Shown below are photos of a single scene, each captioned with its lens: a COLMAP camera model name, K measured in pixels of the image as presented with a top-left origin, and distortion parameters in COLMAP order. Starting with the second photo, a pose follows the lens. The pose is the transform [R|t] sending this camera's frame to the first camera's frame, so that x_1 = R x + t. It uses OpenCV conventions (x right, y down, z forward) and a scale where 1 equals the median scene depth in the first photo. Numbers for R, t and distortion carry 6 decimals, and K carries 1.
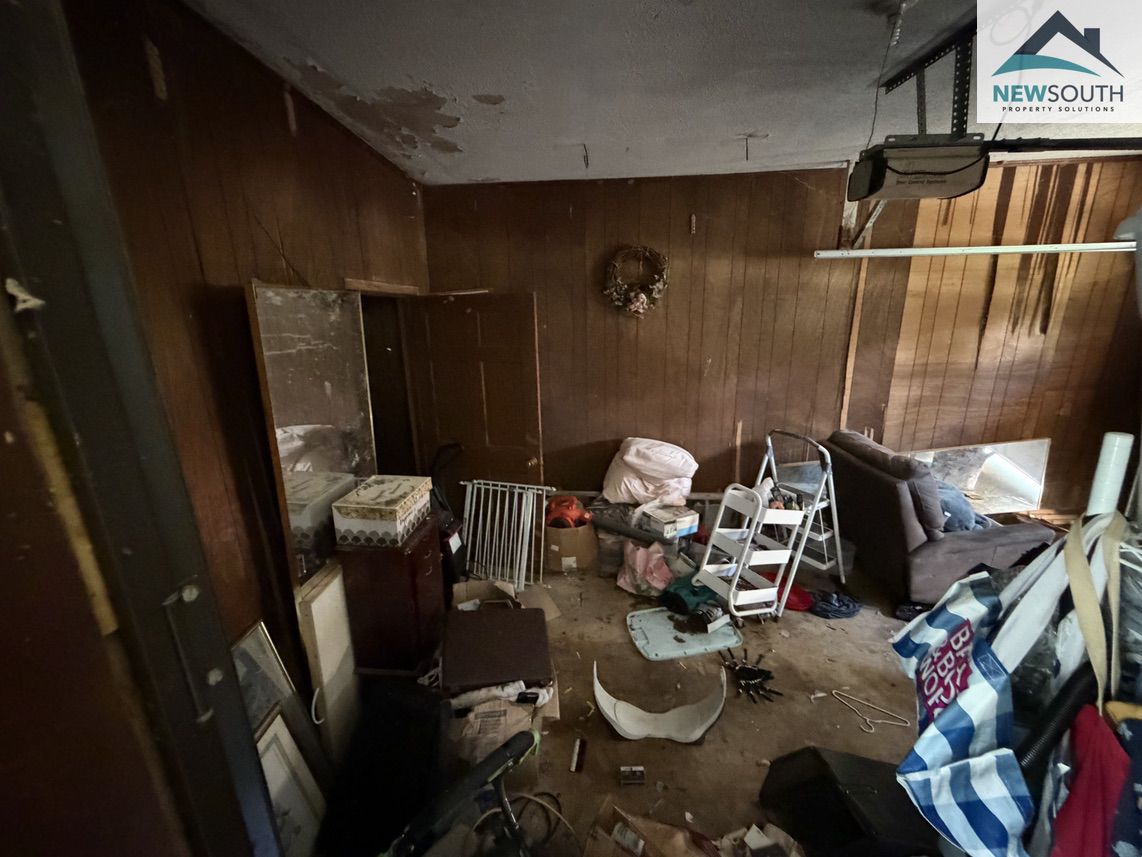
lens RADIAL K [[456.2, 0, 566.3], [0, 456.2, 428.5], [0, 0, 1]] dist [0.001234, 0.000004]
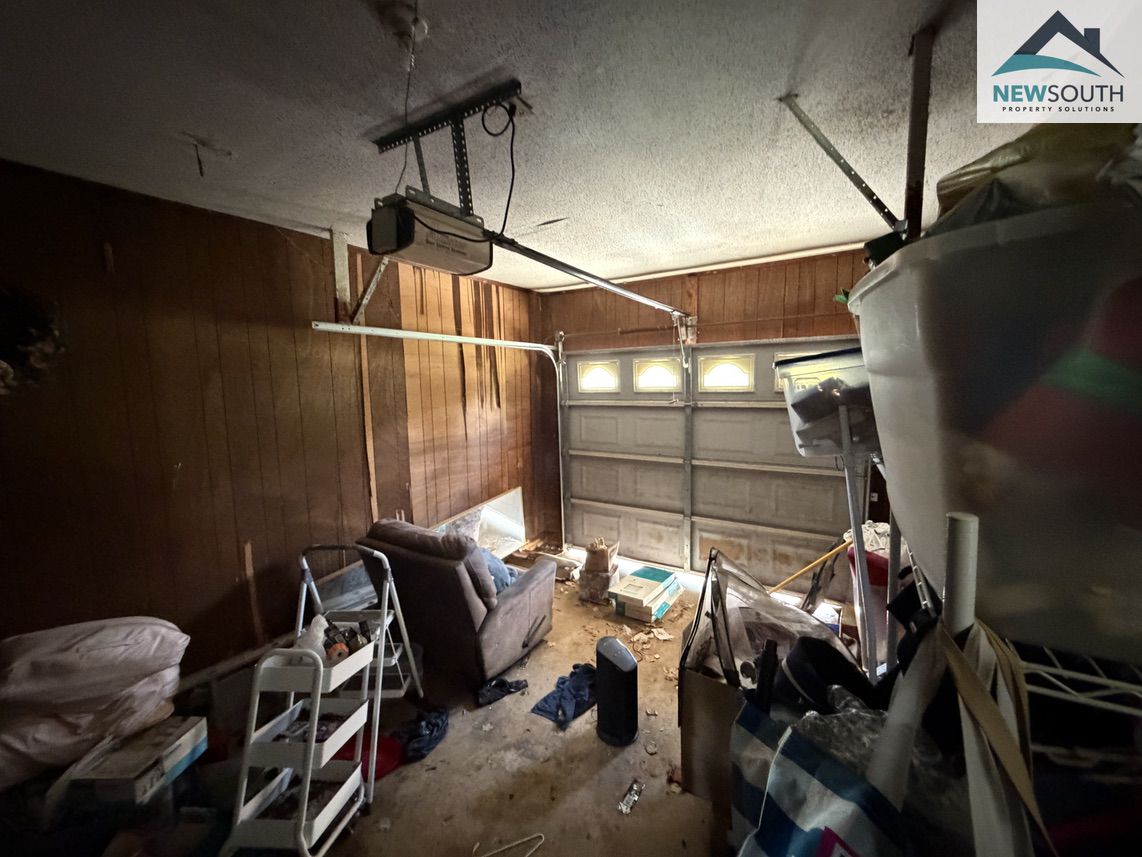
lens RADIAL K [[456.2, 0, 566.3], [0, 456.2, 428.5], [0, 0, 1]] dist [0.001234, 0.000004]
pose [[0.511902, -0.073569, 0.855888, 0.047865], [0.226783, 0.972554, -0.052041, -0.045939], [-0.828568, 0.220740, 0.514537, 0.220176]]
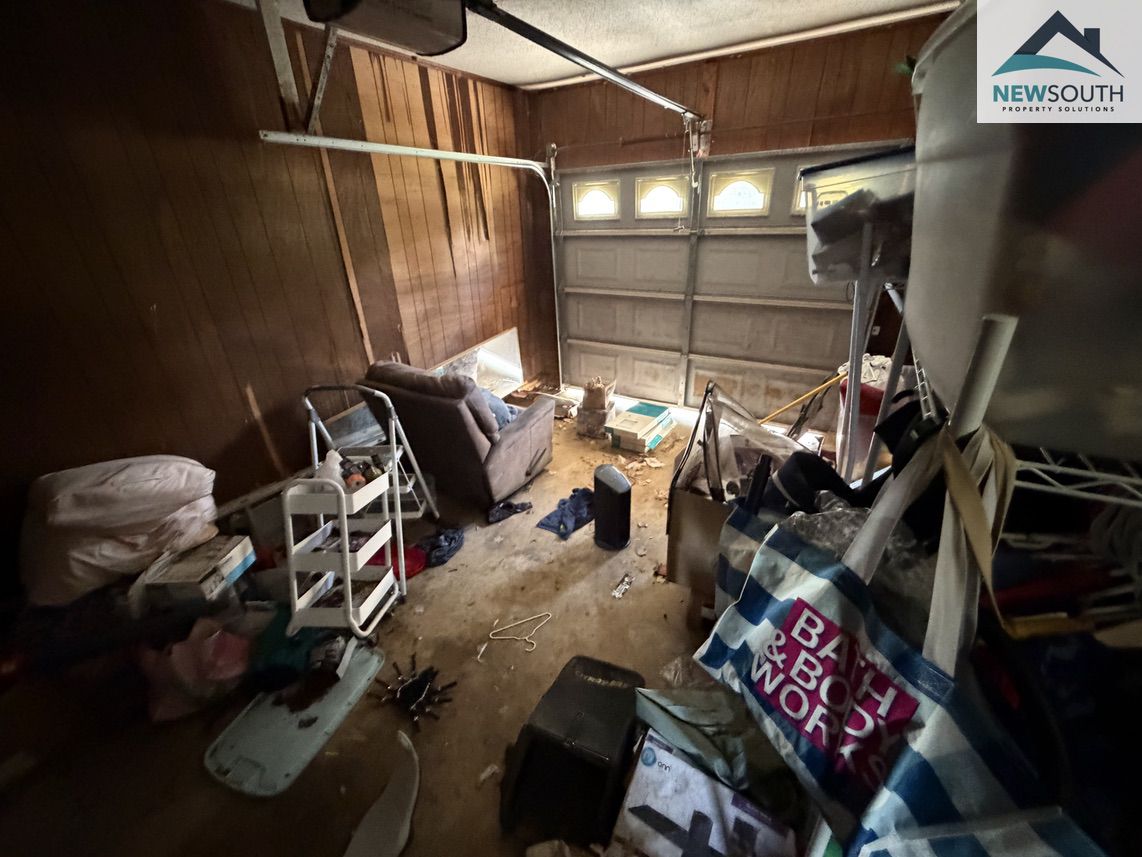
lens RADIAL K [[456.9, 0, 566.3], [0, 456.9, 428.9], [0, 0, 1]] dist [0.001829, -0.000051]
pose [[0.500400, -0.364828, 0.785176, 0.052912], [0.243313, 0.929594, 0.276866, -0.035917], [-0.830903, 0.052500, 0.553936, 0.230075]]
